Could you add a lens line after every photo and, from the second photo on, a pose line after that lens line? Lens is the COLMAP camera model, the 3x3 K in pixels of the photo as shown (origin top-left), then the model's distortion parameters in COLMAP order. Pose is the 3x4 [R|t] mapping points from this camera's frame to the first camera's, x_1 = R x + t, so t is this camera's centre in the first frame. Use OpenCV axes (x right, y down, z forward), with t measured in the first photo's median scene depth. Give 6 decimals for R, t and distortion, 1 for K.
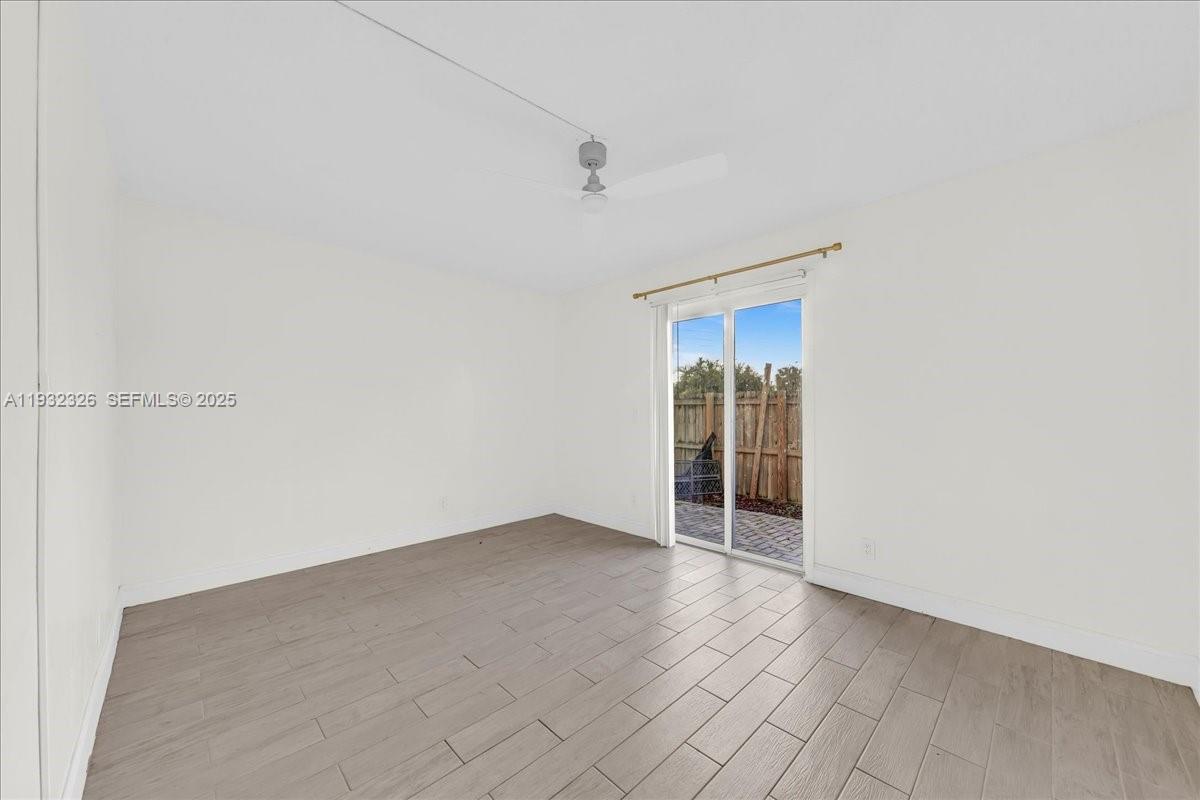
lens RADIAL K [[438.6, 0, 606.0], [0, 438.6, 407.8], [0, 0, 1]] dist [0.001901, 0.000111]
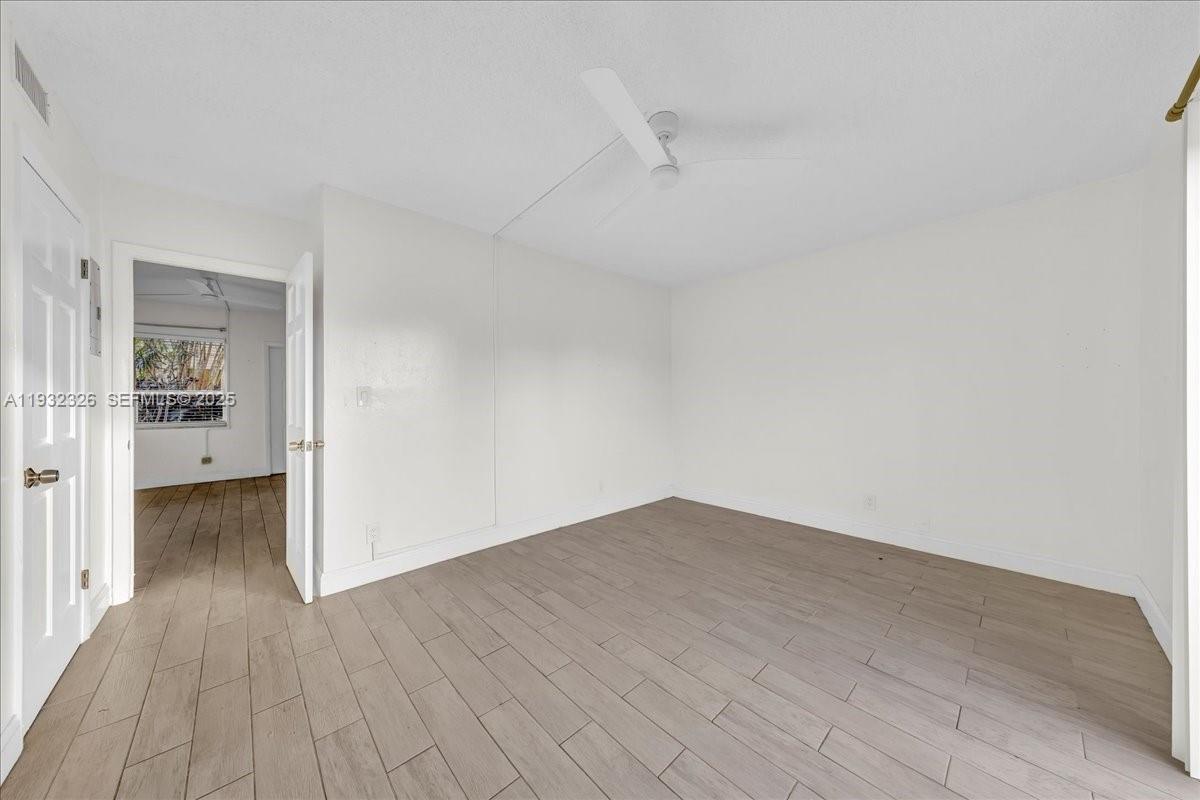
lens RADIAL K [[389.2, 0, 599.0], [0, 389.2, 394.8], [0, 0, 1]] dist [0.000612, -0.000026]
pose [[-0.034332, -0.005292, -0.999396, 0.569732], [0.005821, 0.999968, -0.005495, 0.002949], [0.999394, -0.006007, -0.034300, 0.618200]]
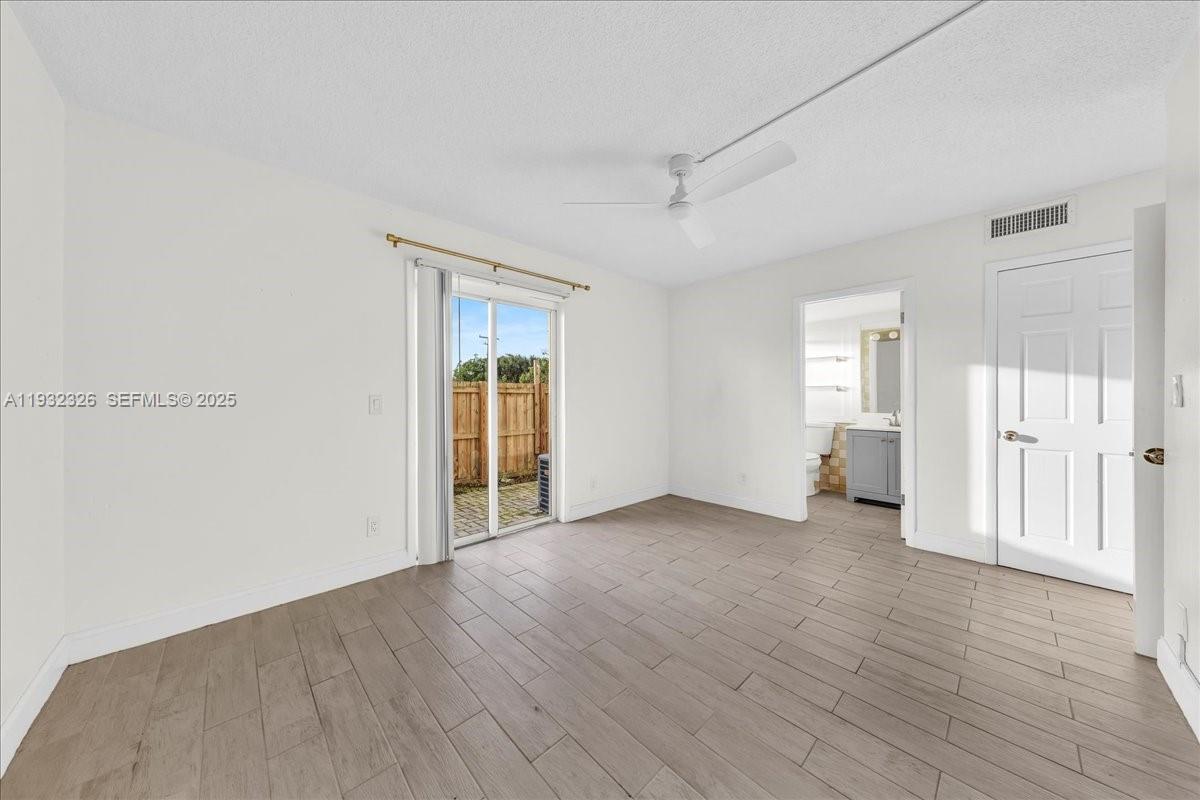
lens RADIAL K [[389.2, 0, 599.0], [0, 389.2, 394.8], [0, 0, 1]] dist [0.000612, -0.000026]
pose [[0.020422, 0.005474, 0.999776, -0.710854], [0.003149, 0.999980, -0.005539, 0.006355], [-0.999786, 0.003261, 0.020405, 0.825881]]
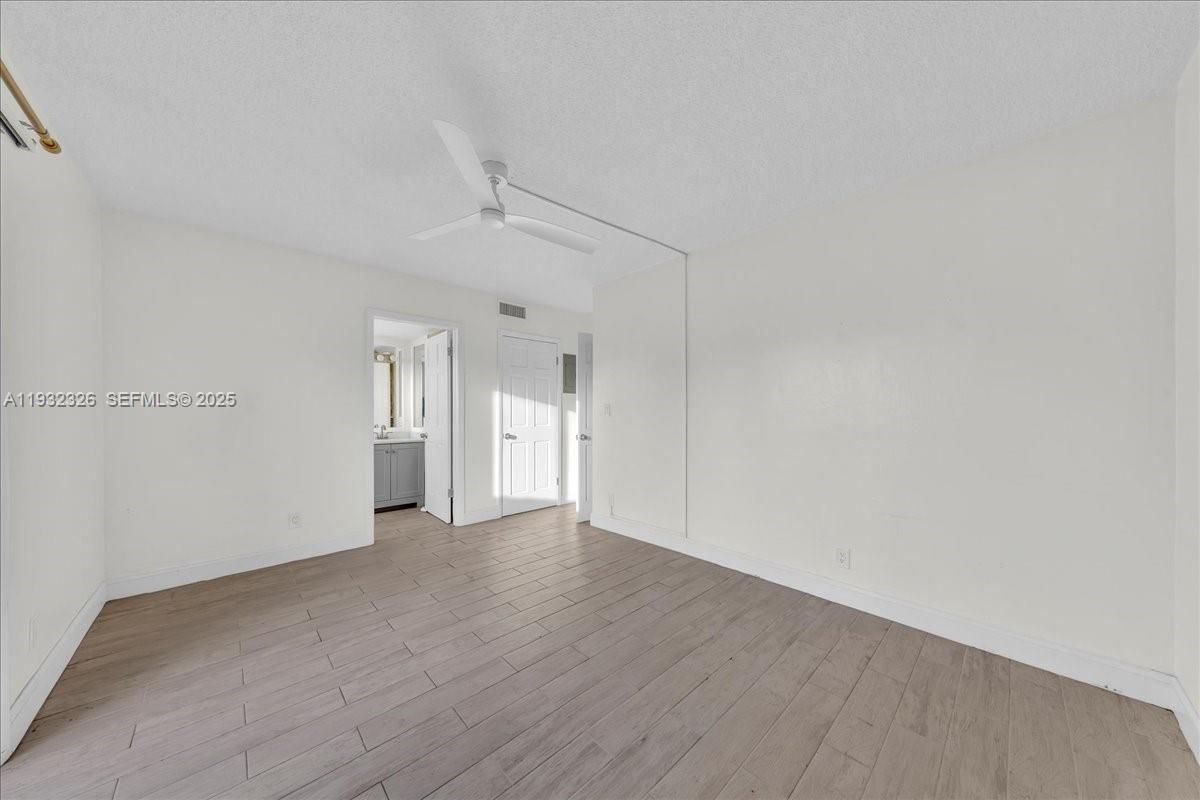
lens RADIAL K [[395.9, 0, 600.0], [0, 395.9, 400.0], [0, 0, 1]] dist [0.001717, 0.000069]
pose [[-0.999860, 0.004492, 0.016101, -0.209304], [0.004078, 0.999663, -0.025645, 0.001794], [-0.016211, -0.025575, -0.999541, 1.370820]]
